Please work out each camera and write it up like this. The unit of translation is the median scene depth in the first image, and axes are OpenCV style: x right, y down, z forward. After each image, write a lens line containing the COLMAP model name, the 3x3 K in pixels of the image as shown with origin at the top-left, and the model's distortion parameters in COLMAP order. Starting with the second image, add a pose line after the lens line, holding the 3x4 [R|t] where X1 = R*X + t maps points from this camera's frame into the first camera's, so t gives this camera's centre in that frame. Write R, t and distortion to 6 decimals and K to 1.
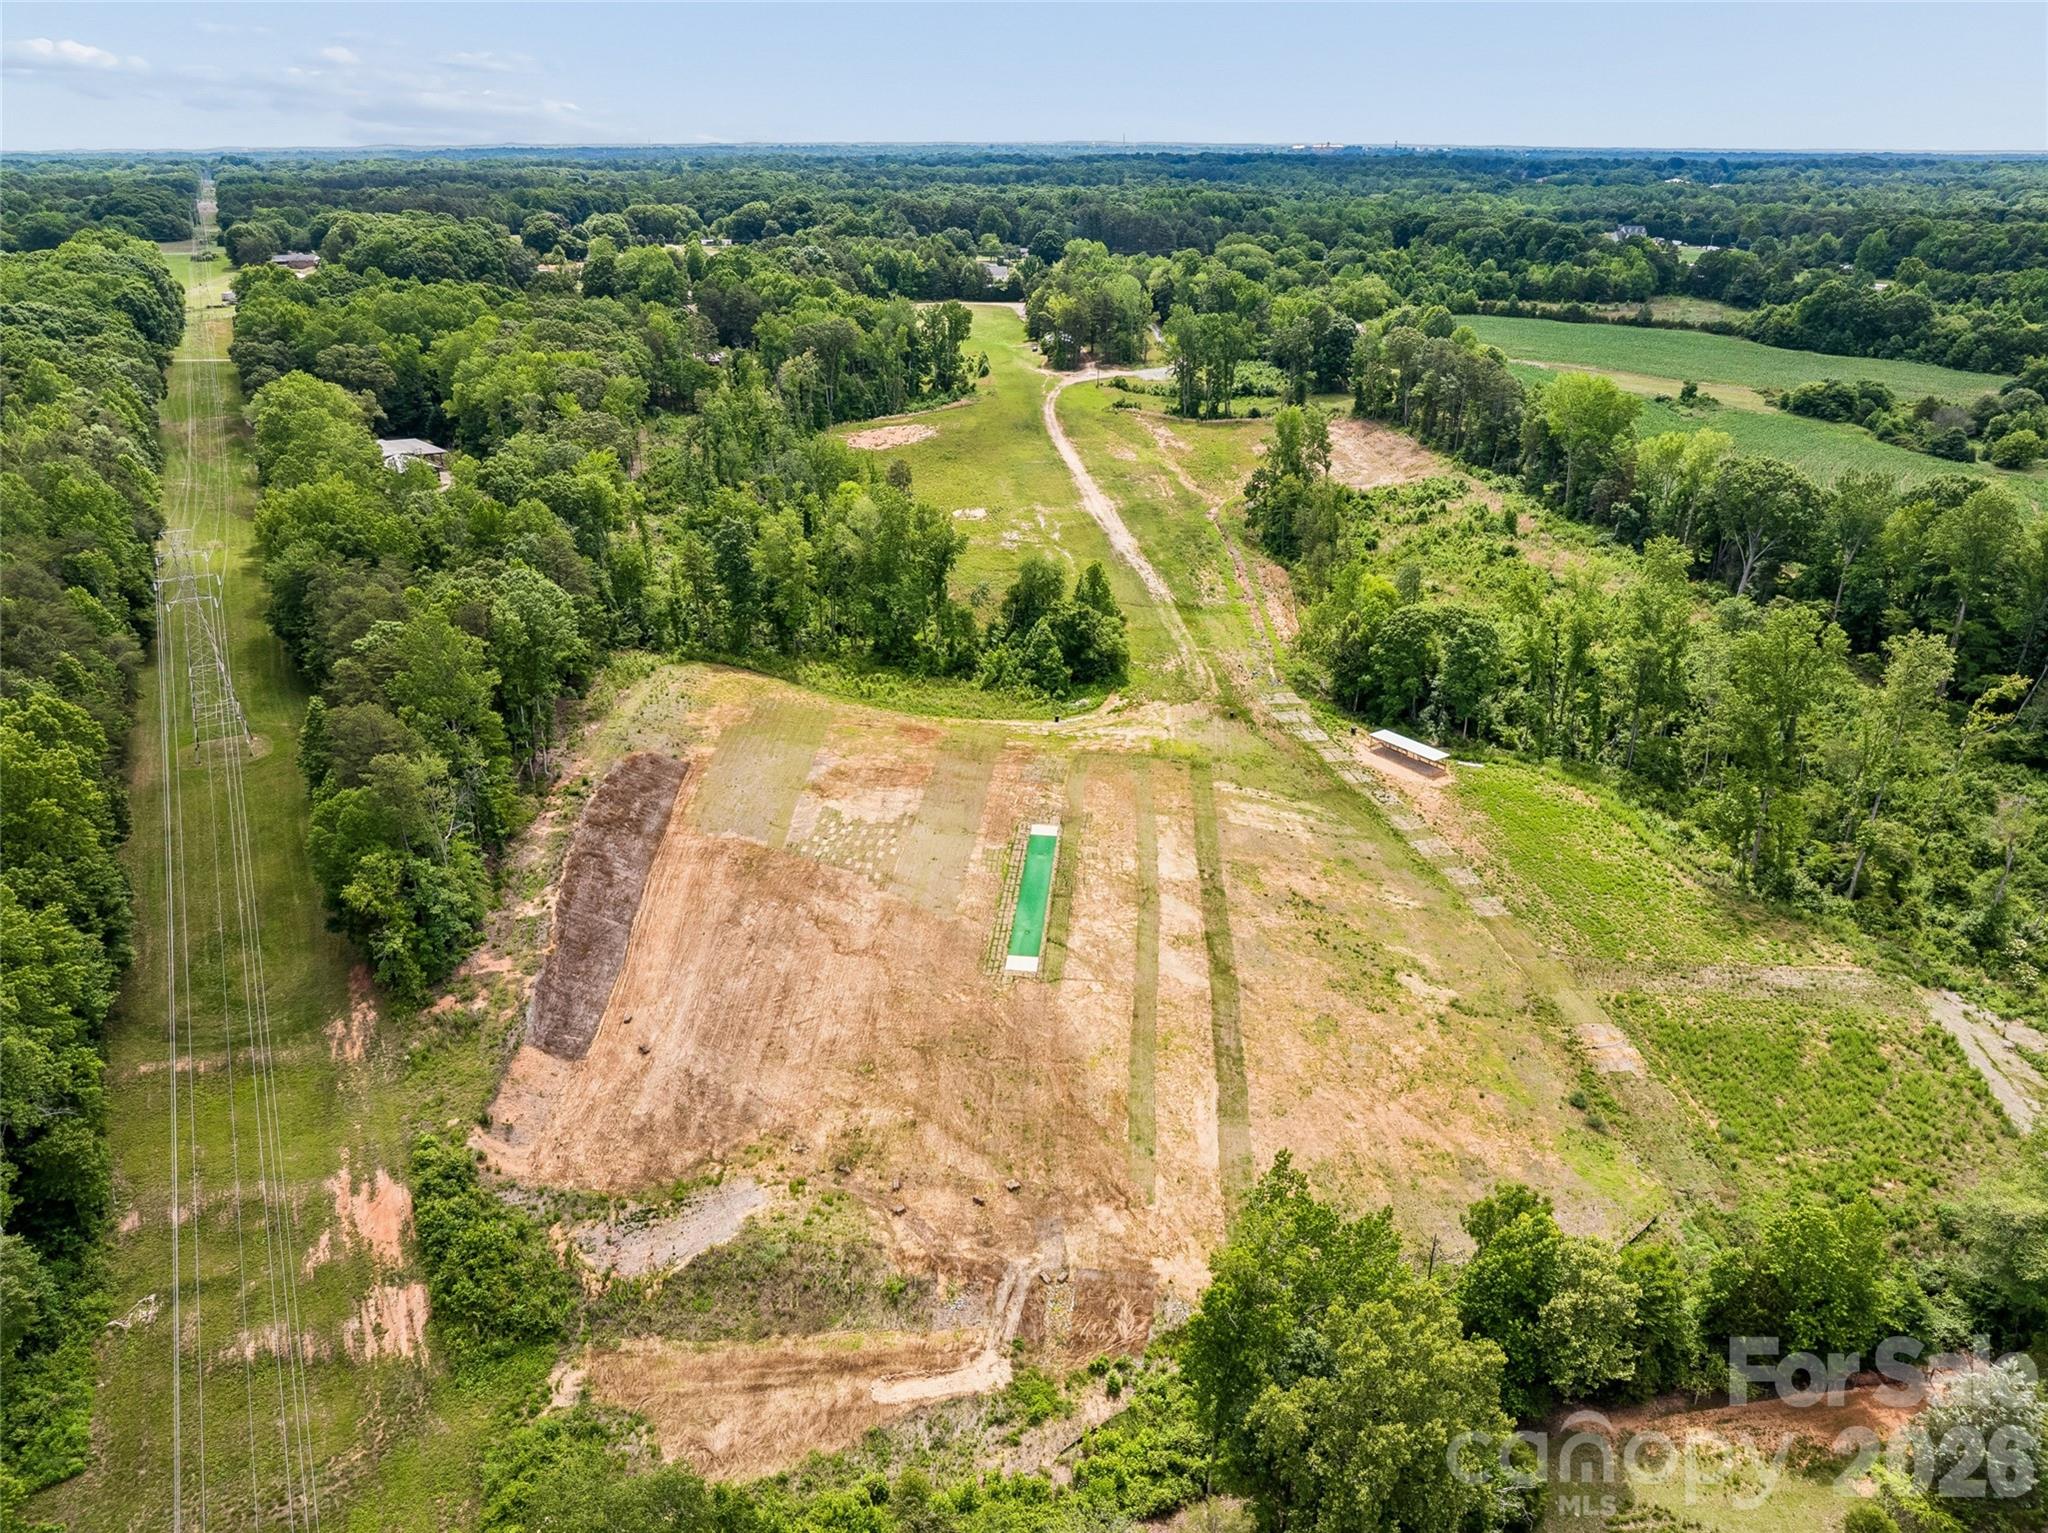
lens RADIAL K [[1443.6, 0, 1036.0], [0, 1443.6, 763.0], [0, 0, 1]] dist [-0.045235, 0.000983]
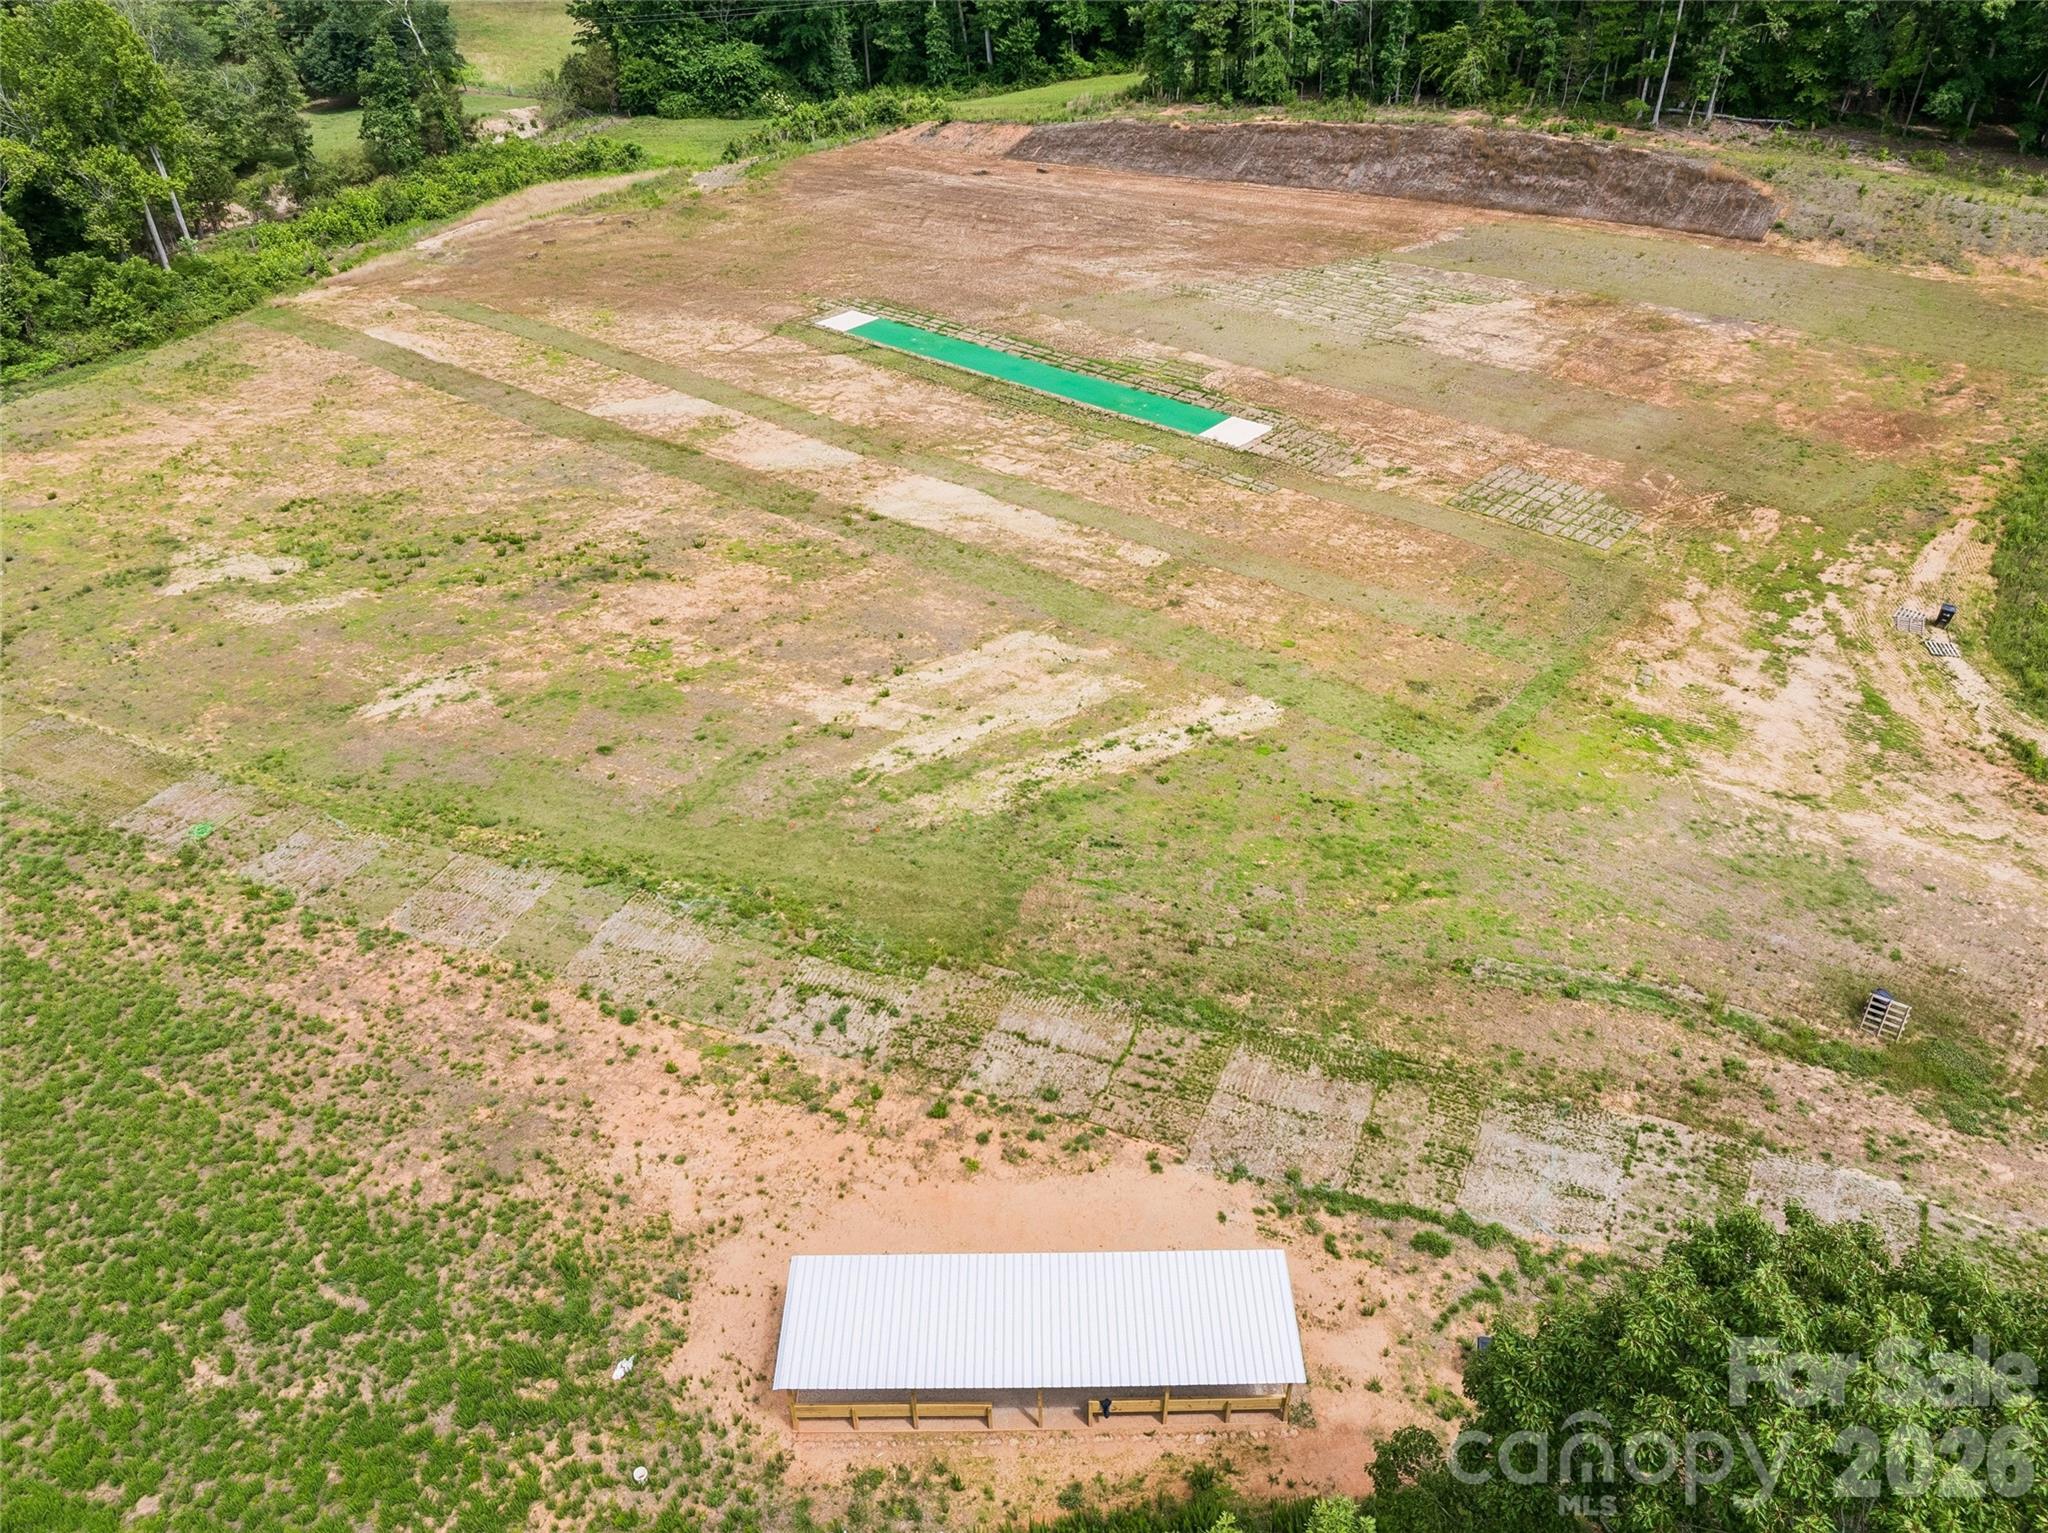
lens RADIAL K [[1443.6, 0, 1036.0], [0, 1443.6, 763.0], [0, 0, 1]] dist [-0.045235, 0.000983]
pose [[-0.590299, 0.469157, -0.656840, 0.444085], [-0.315839, 0.614613, 0.722839, -0.222319], [0.742827, 0.634147, -0.214628, 1.314229]]
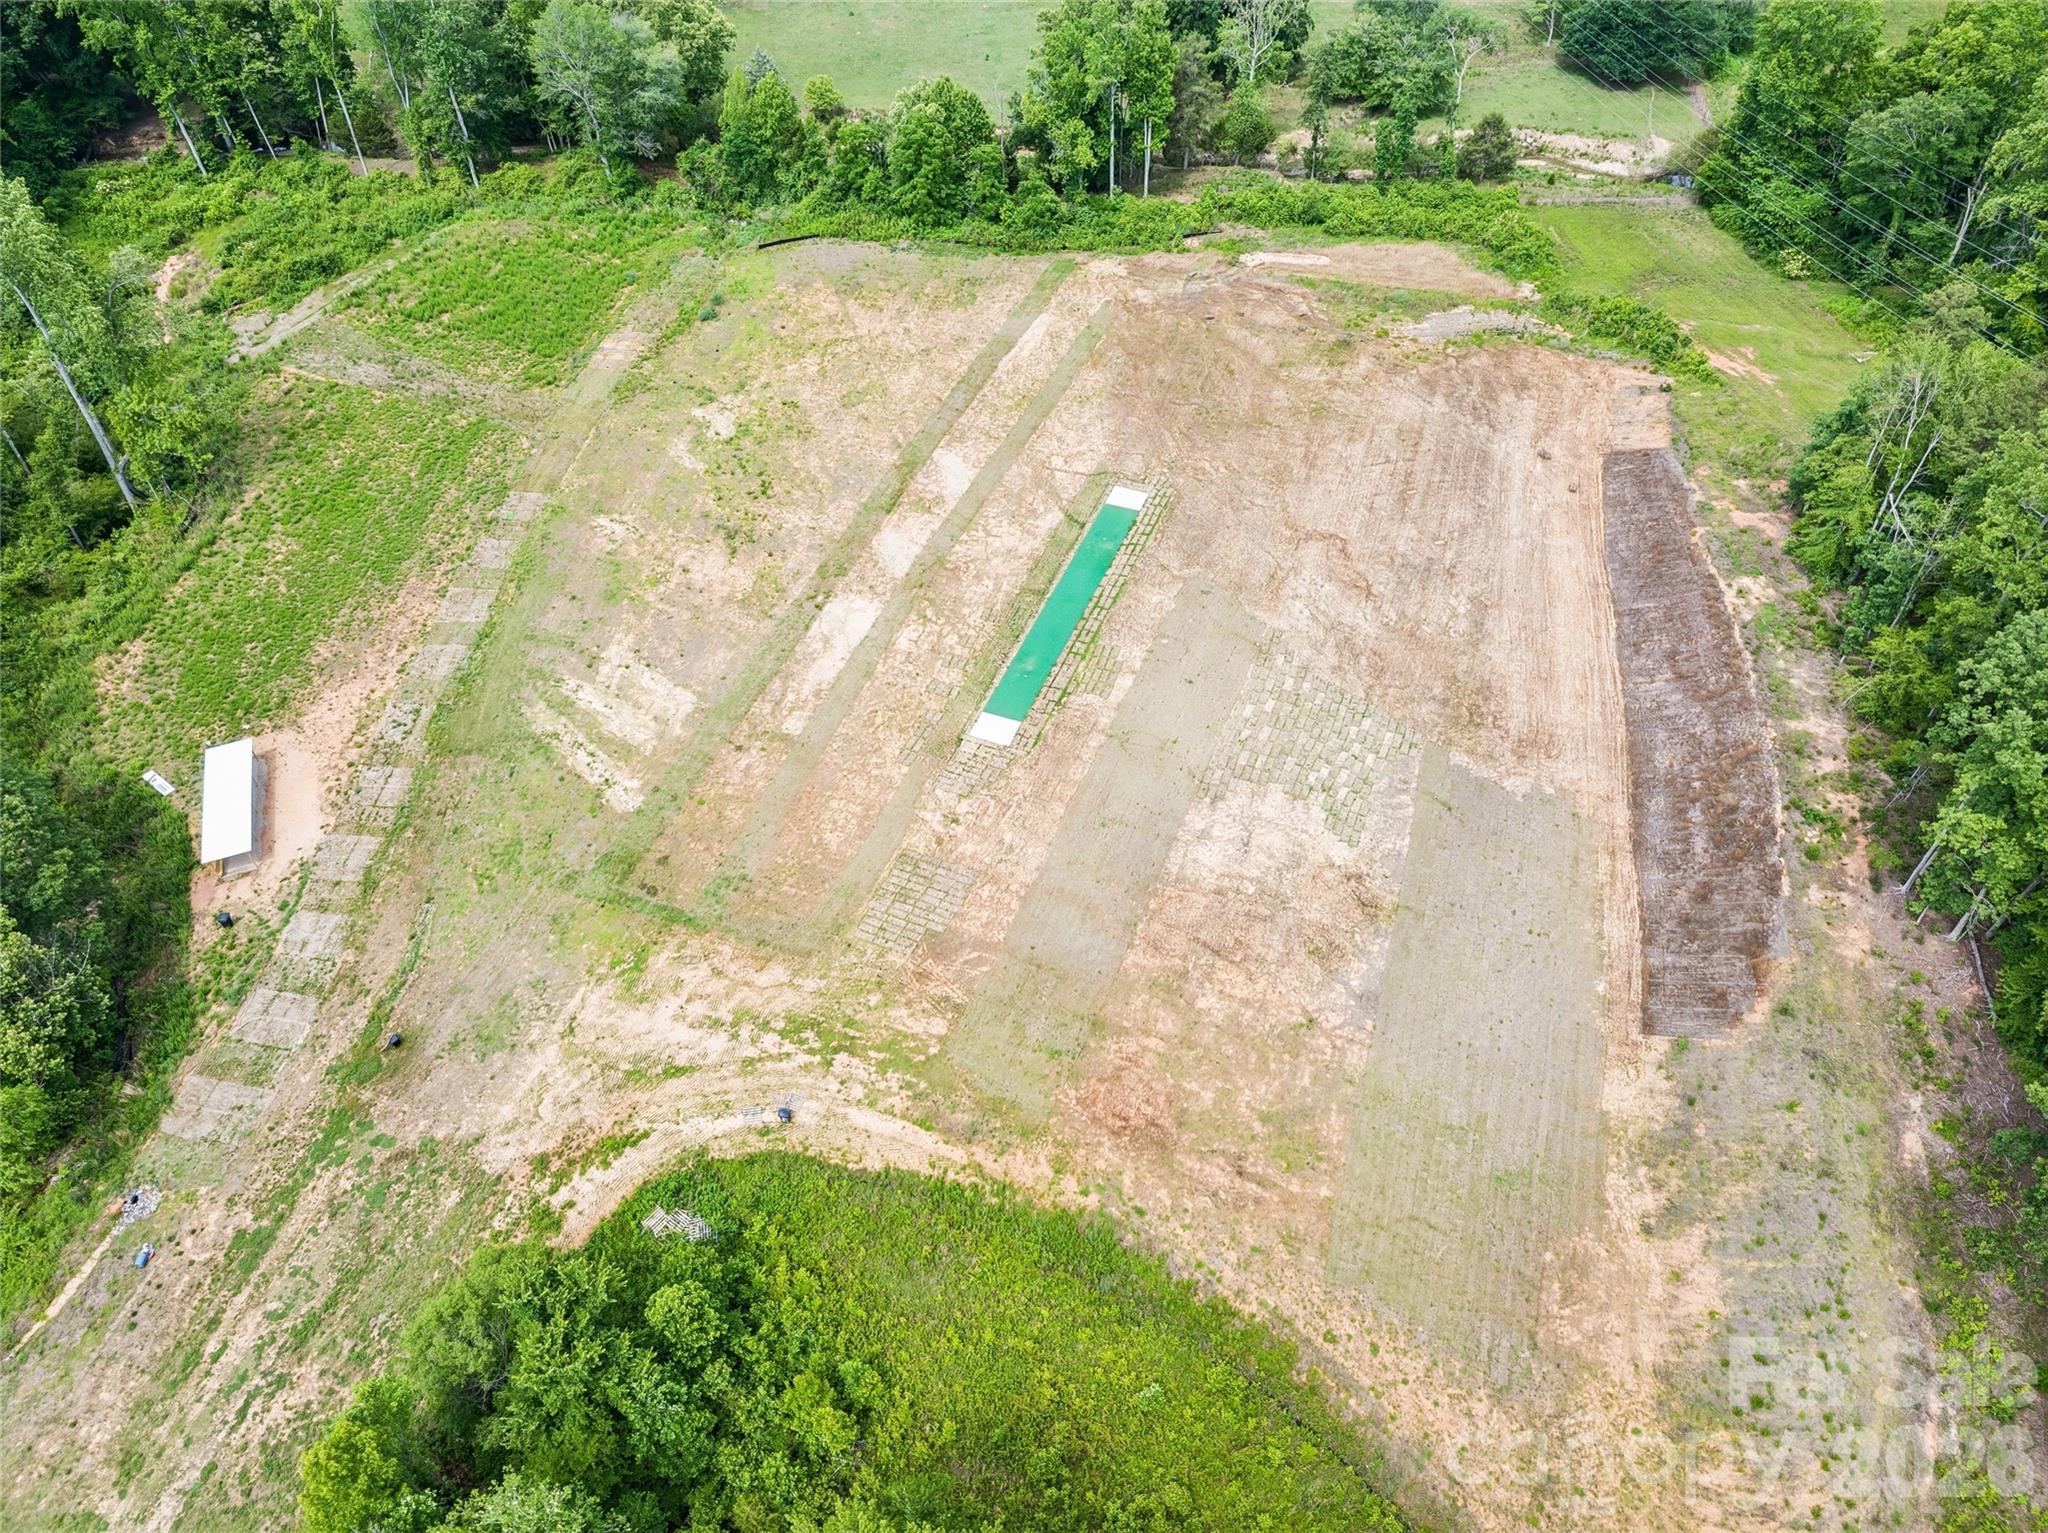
lens RADIAL K [[1443.6, 0, 1036.0], [0, 1443.6, 763.0], [0, 0, 1]] dist [-0.045235, 0.000983]
pose [[-0.957555, -0.210175, 0.197268, -0.158951], [0.119763, 0.332412, 0.935499, -0.612947], [-0.262193, 0.919417, -0.293132, 1.403548]]
